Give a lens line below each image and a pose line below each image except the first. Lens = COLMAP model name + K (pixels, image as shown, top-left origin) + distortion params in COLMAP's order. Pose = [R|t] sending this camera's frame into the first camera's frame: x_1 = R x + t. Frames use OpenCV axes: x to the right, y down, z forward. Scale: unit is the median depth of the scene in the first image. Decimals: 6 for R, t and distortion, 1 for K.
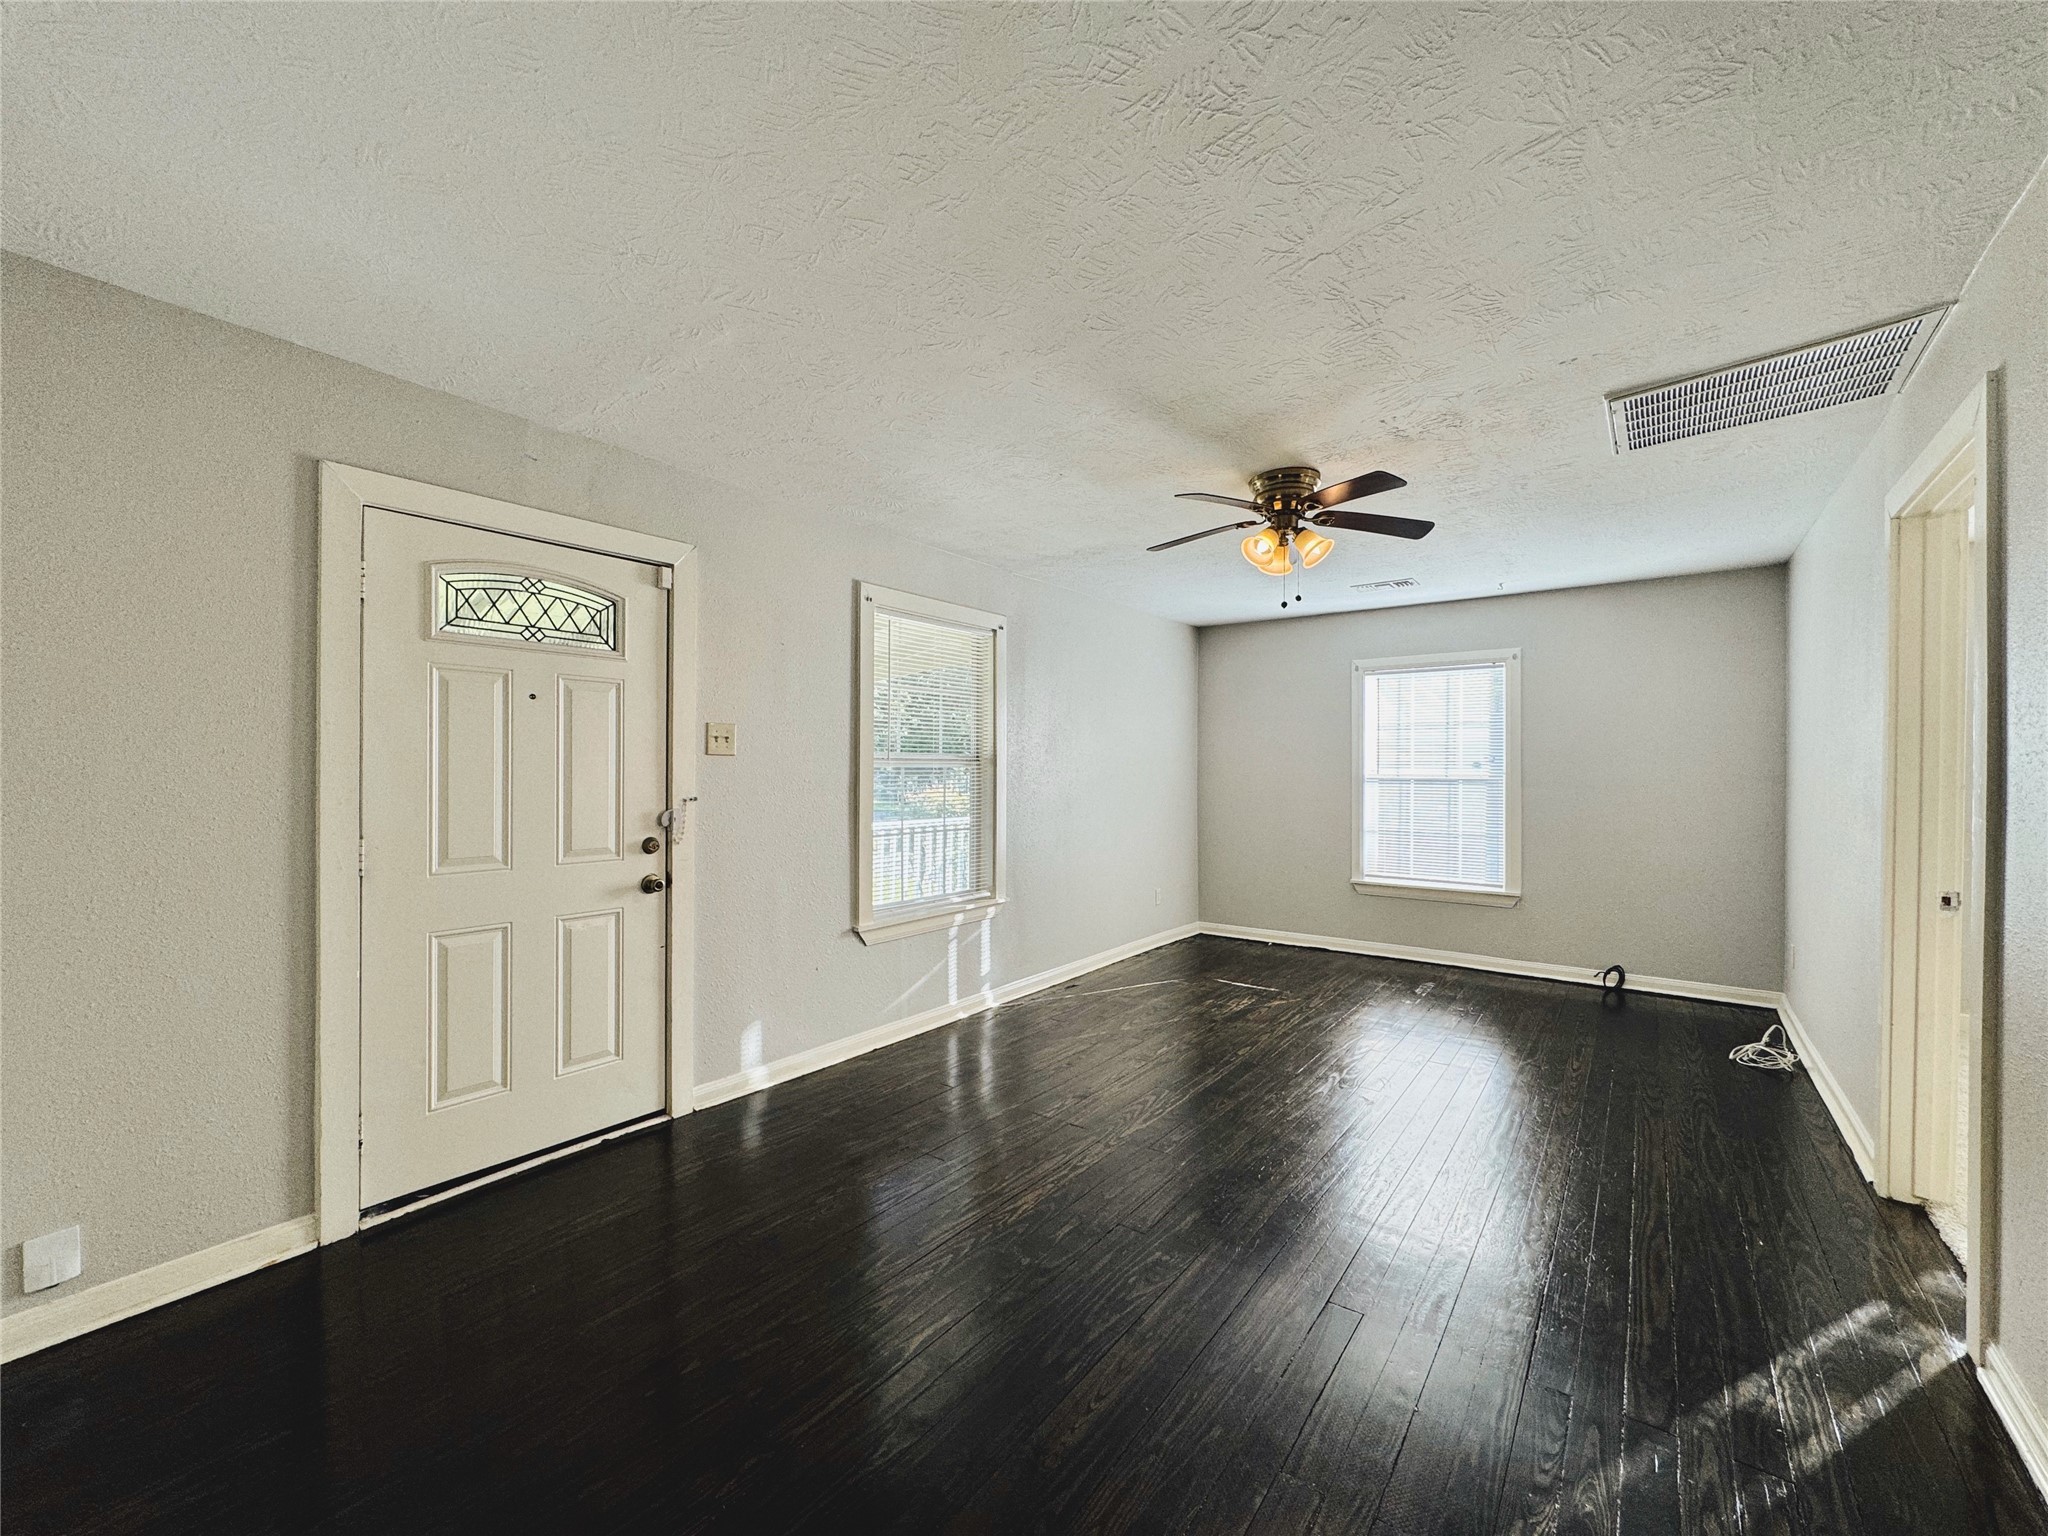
lens RADIAL K [[832.0, 0, 1020.9], [0, 832.0, 777.5], [0, 0, 1]] dist [0.000187, 0.000089]
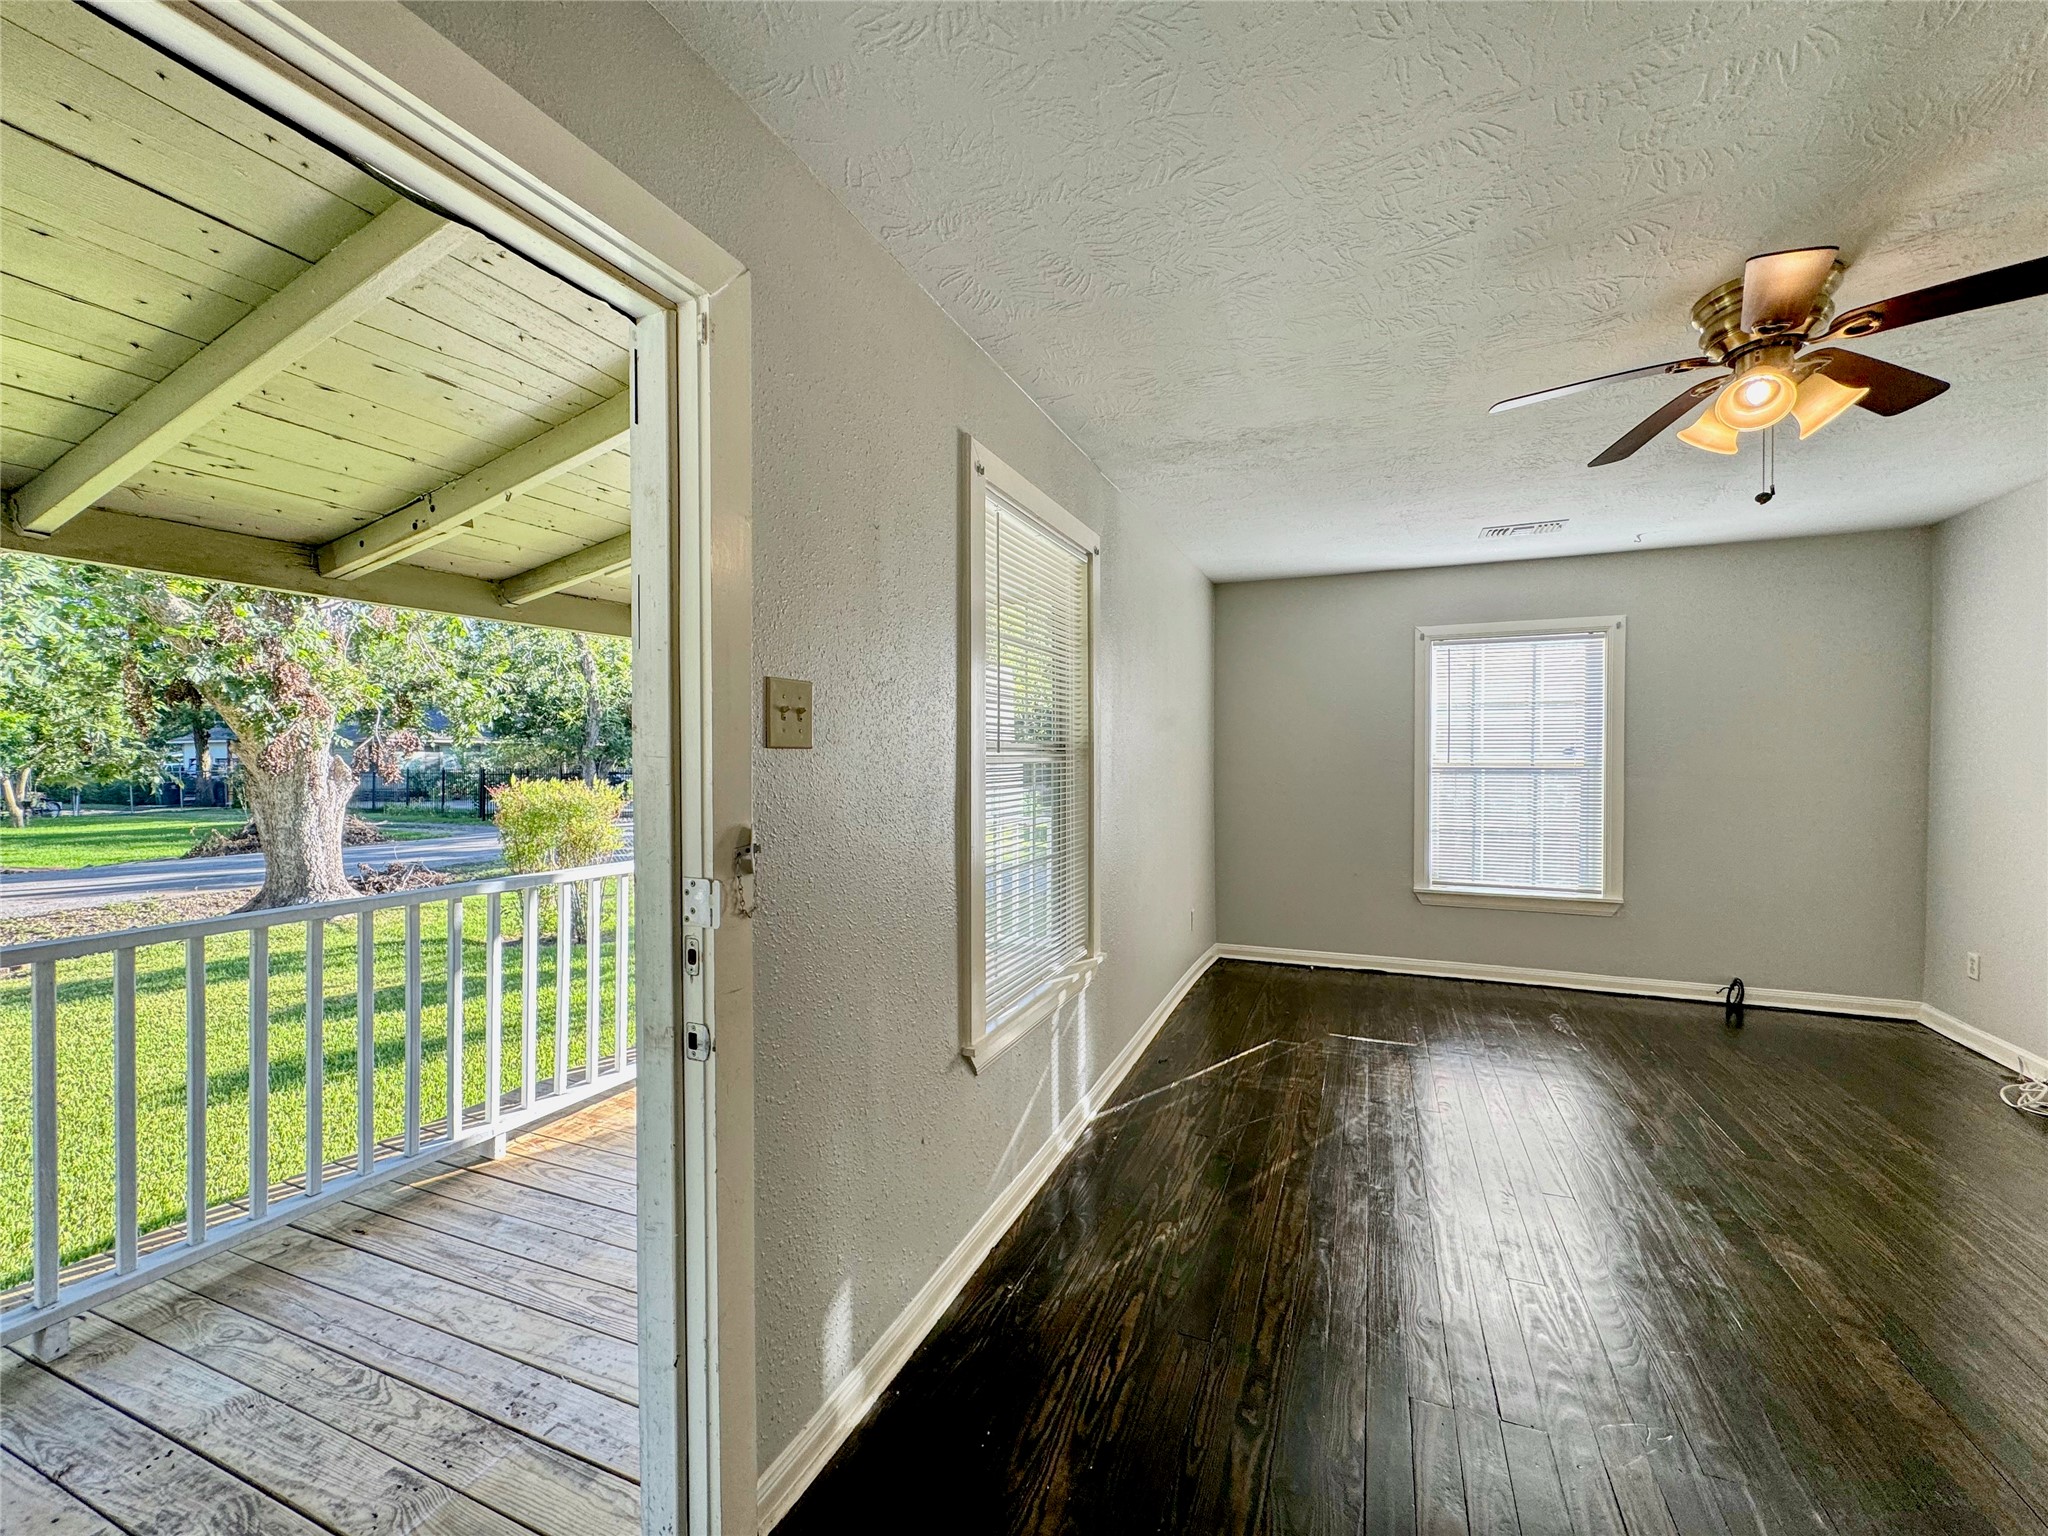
lens RADIAL K [[834.1, 0, 1024.0], [0, 834.1, 768.0], [0, 0, 1]] dist [-0.000185, 0.000042]
pose [[0.965578, -0.011220, 0.259872, -0.238053], [0.009047, 0.999913, 0.009557, -0.012319], [-0.259957, -0.006877, 0.965596, 0.344195]]
